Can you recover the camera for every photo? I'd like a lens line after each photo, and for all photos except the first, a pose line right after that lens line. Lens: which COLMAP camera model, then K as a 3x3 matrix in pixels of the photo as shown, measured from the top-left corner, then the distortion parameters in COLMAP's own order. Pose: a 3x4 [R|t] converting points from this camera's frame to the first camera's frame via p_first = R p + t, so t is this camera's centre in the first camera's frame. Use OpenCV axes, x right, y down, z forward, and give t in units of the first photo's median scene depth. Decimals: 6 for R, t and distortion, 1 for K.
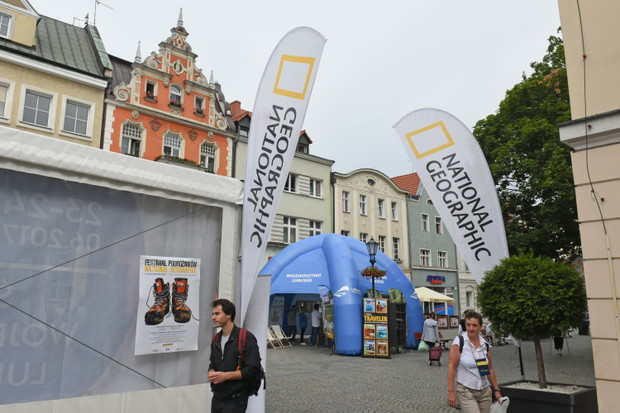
lens RADIAL K [[466.4, 0, 310.0], [0, 466.4, 206.5], [0, 0, 1]] dist [-0.006058, -0.003179]
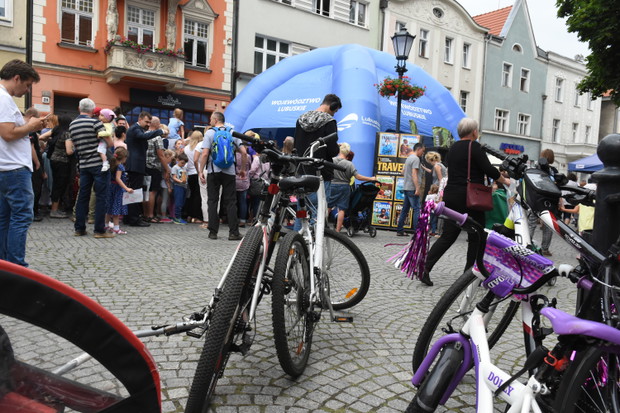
lens RADIAL K [[466.4, 0, 310.0], [0, 466.4, 206.5], [0, 0, 1]] dist [-0.006058, -0.003179]
pose [[0.988416, 0.057922, -0.140283, 0.051393], [-0.020164, 0.966233, 0.256878, 0.060888], [0.150425, -0.251074, 0.956208, 0.178734]]
